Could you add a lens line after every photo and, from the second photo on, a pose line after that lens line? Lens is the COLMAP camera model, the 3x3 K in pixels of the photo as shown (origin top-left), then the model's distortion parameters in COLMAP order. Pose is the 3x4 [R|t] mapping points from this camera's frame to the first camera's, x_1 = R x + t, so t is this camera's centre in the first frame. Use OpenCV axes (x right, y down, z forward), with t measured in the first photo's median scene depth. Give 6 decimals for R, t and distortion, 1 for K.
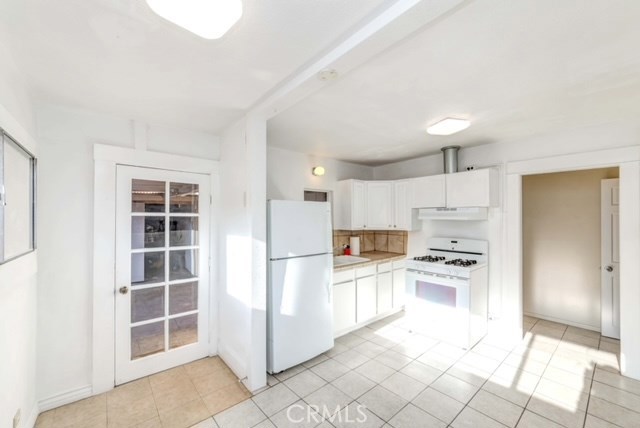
lens RADIAL K [[255.4, 0, 320.9], [0, 255.4, 219.8], [0, 0, 1]] dist [0.000244, 0.000049]
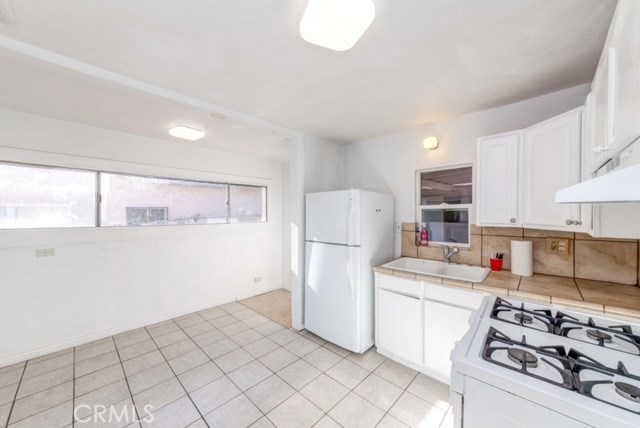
lens RADIAL K [[230.6, 0, 321.6], [0, 230.6, 216.2], [0, 0, 1]] dist [-0.000569, -0.000009]
pose [[0.122982, 0.021671, -0.992172, 0.732146], [0.000707, 0.999759, 0.021925, 0.006473], [0.992409, -0.003398, 0.122937, 0.703712]]
